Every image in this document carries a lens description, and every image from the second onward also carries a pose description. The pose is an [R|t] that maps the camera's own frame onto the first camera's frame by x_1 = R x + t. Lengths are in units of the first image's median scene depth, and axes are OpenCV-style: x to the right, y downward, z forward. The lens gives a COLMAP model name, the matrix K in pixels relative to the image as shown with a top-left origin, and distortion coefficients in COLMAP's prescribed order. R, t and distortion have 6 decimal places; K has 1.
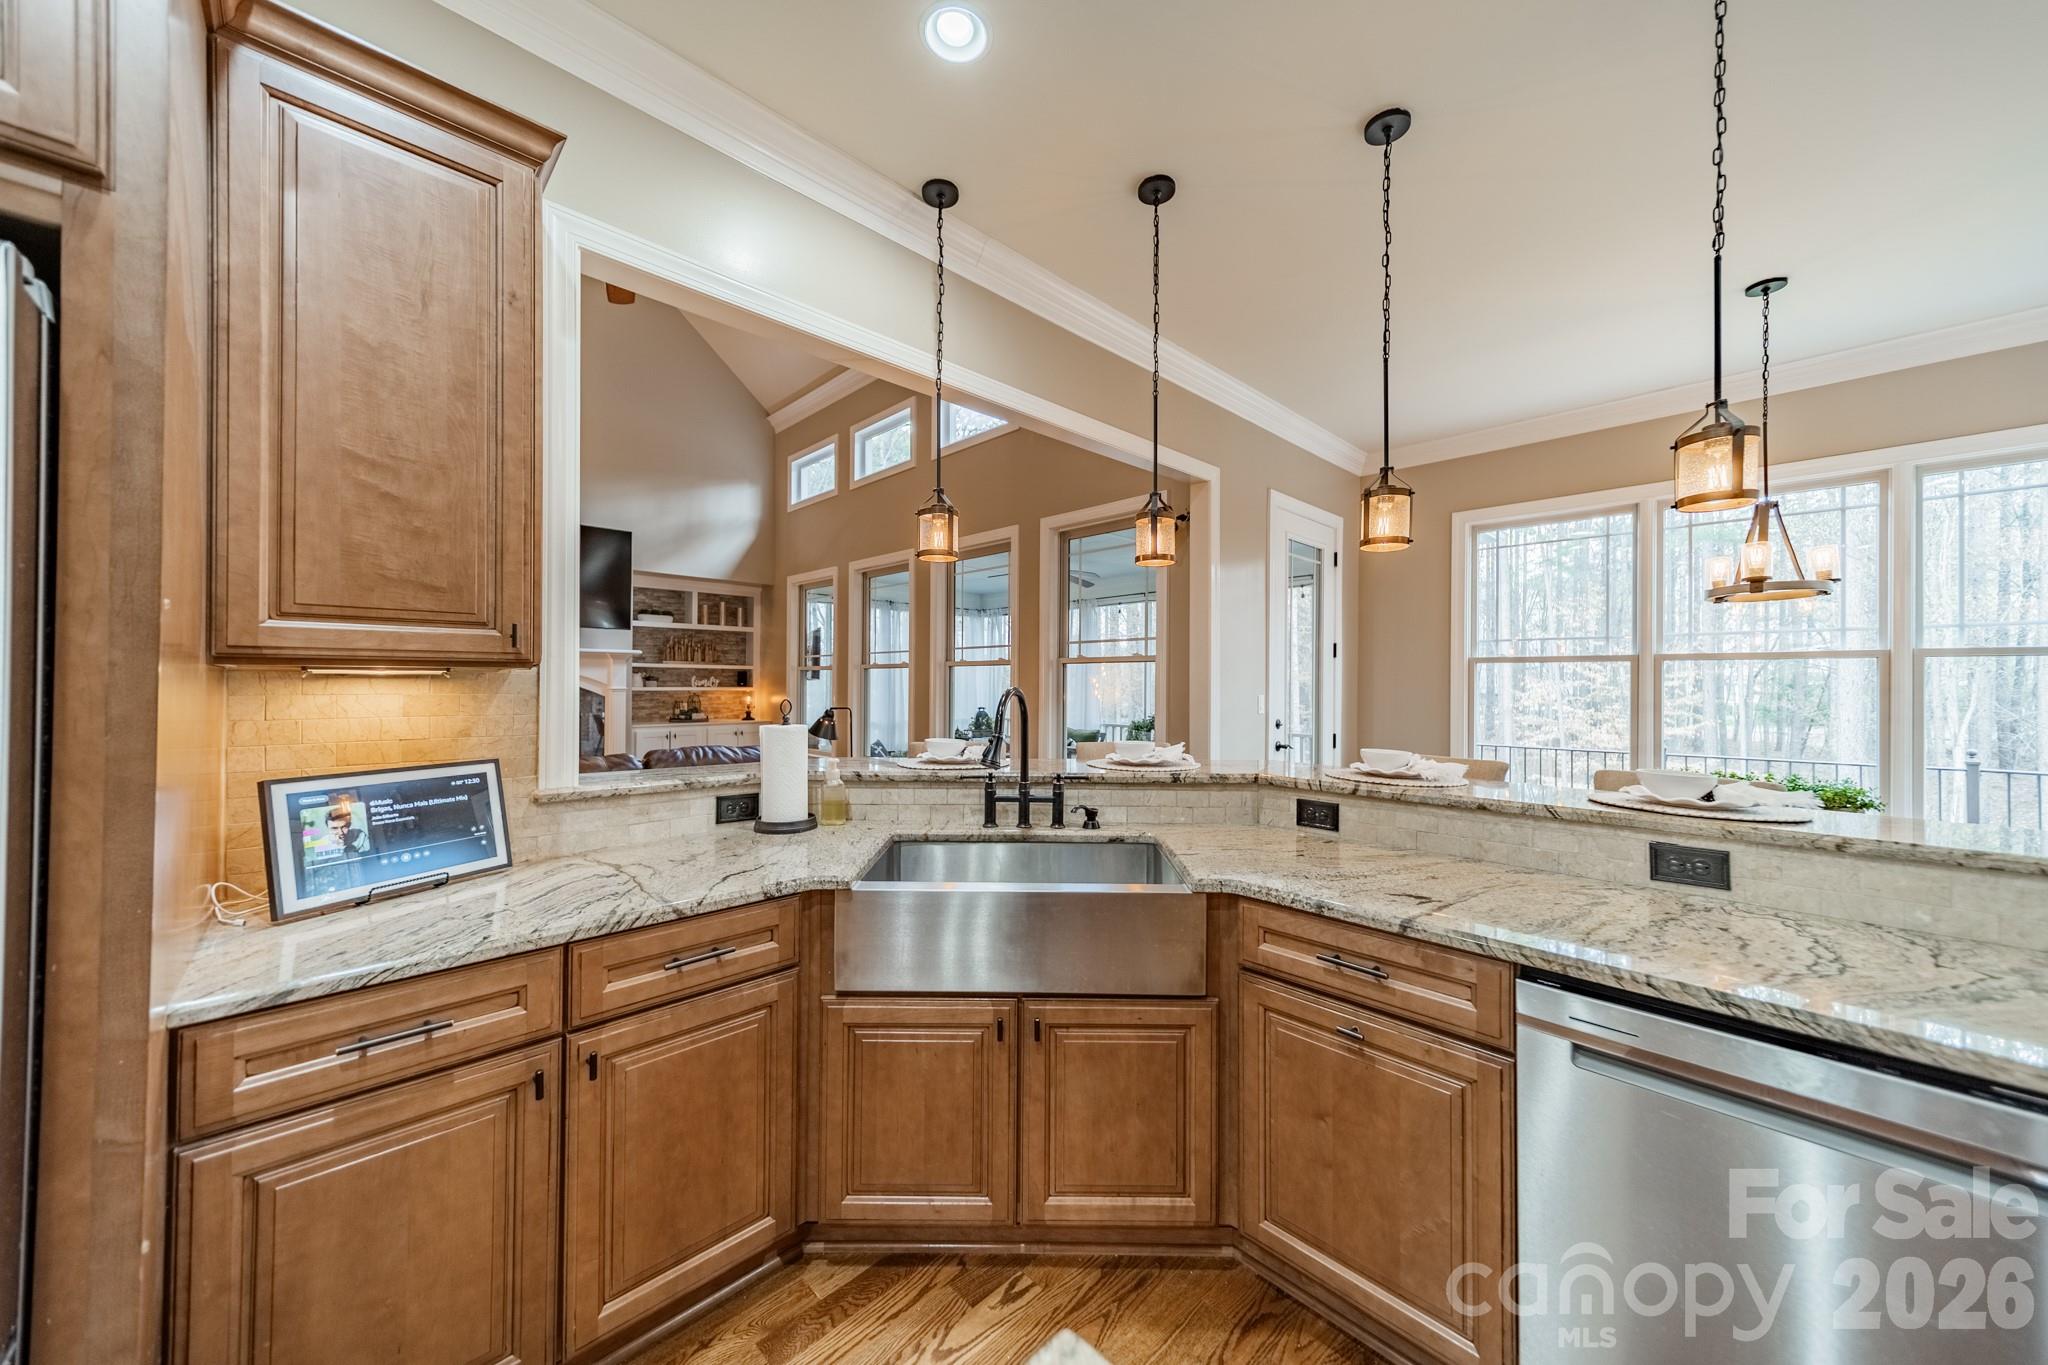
lens RADIAL K [[719.4, 0, 1027.6], [0, 719.4, 680.3], [0, 0, 1]] dist [0.008824, 0.000174]
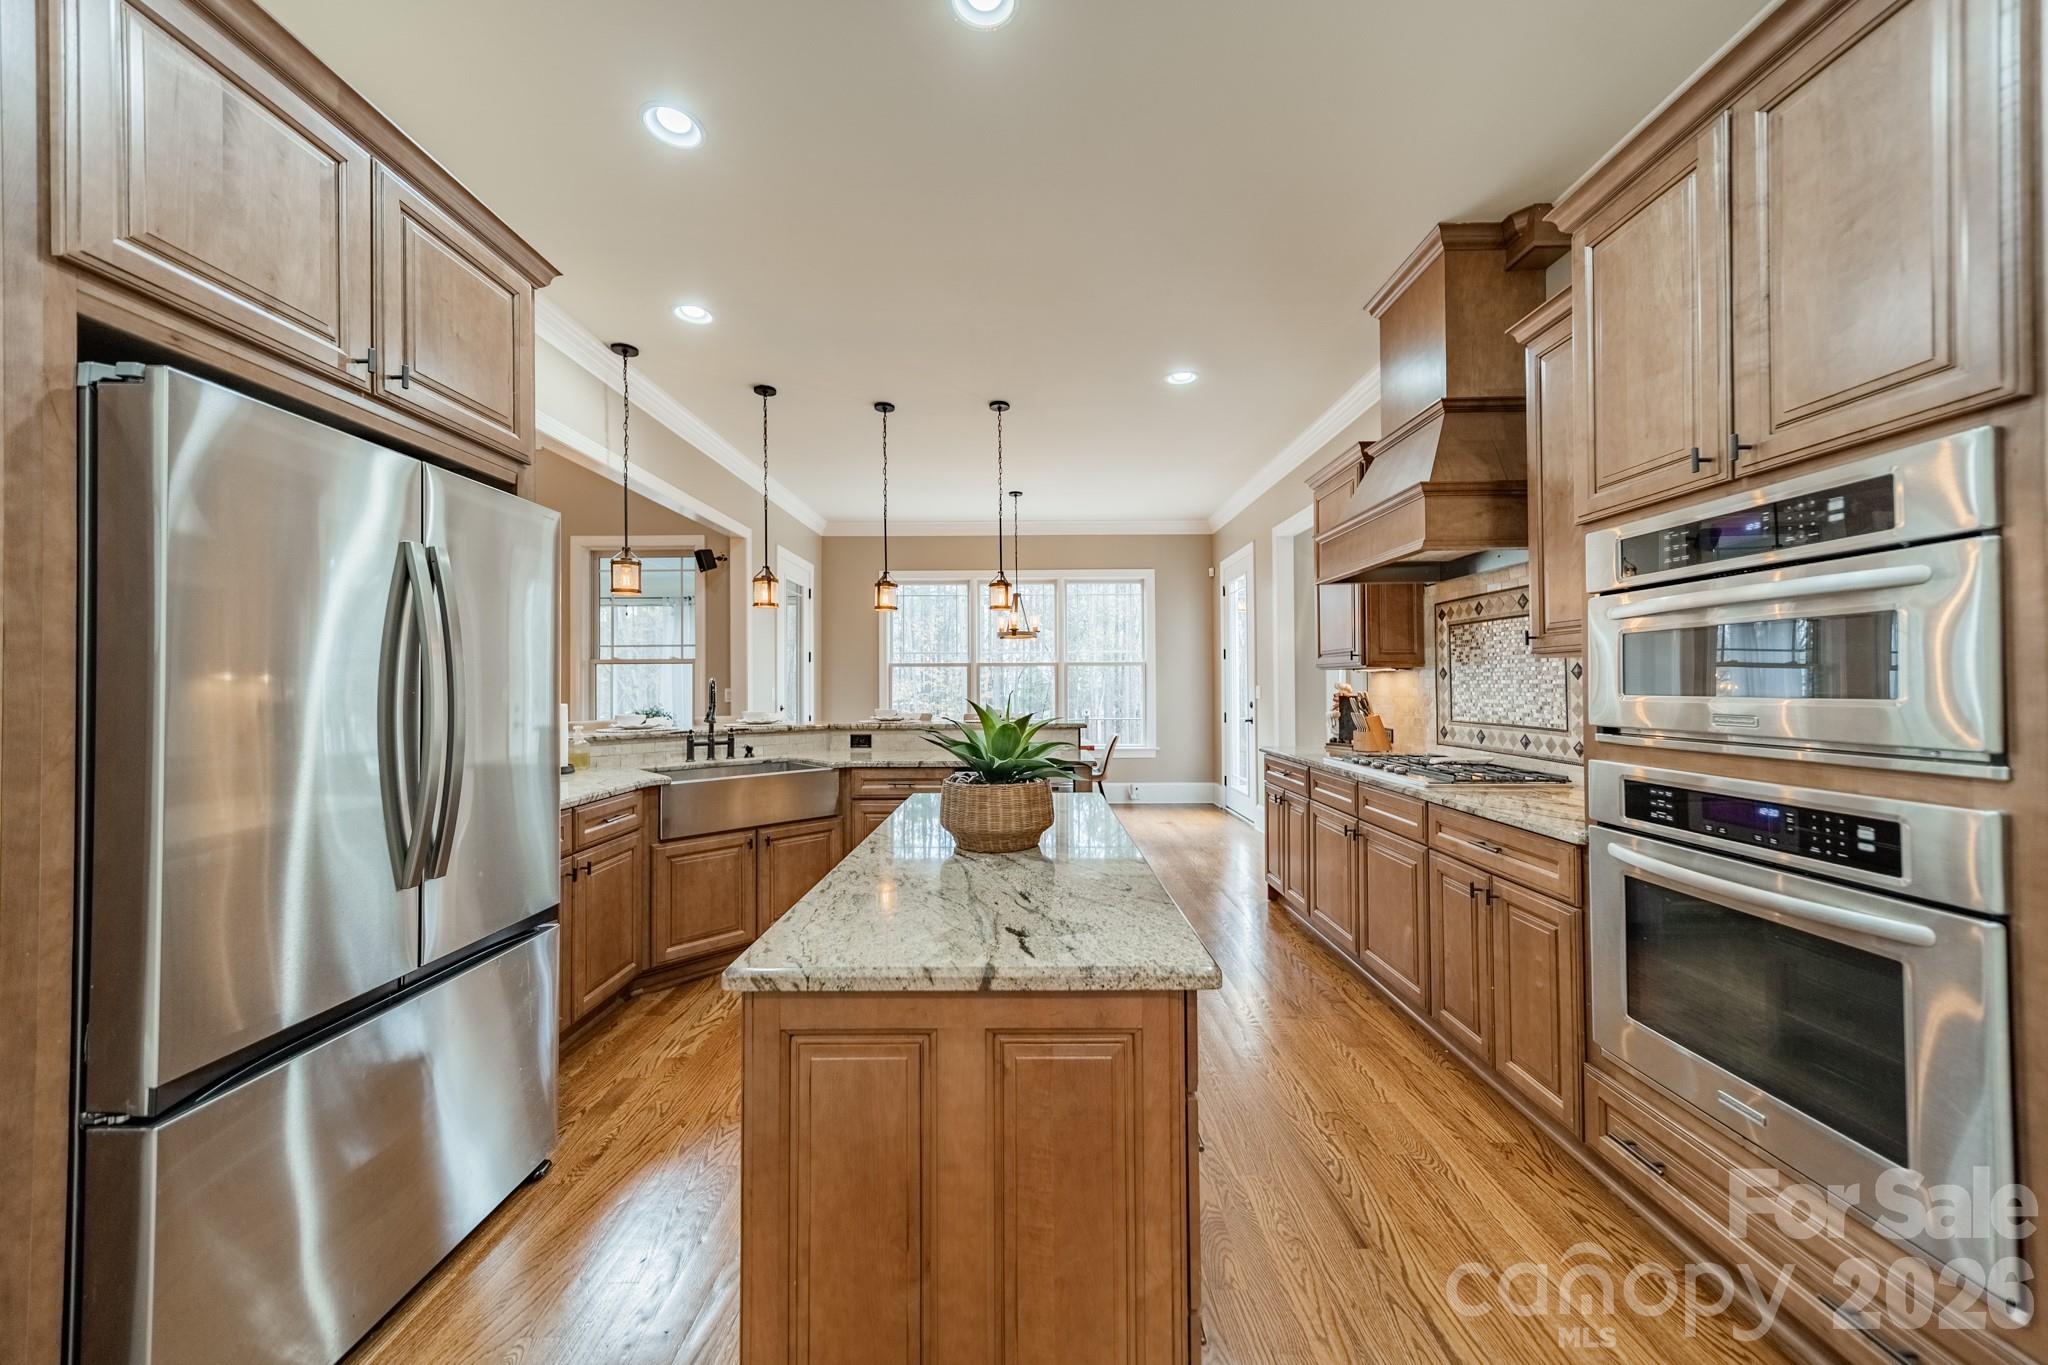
lens RADIAL K [[719.4, 0, 1027.6], [0, 719.4, 680.3], [0, 0, 1]] dist [0.008824, 0.000174]
pose [[0.698214, -0.004311, 0.715876, -0.703457], [0.007176, 0.999974, -0.000977, 0.021050], [-0.715853, 0.005819, 0.698227, -0.733329]]
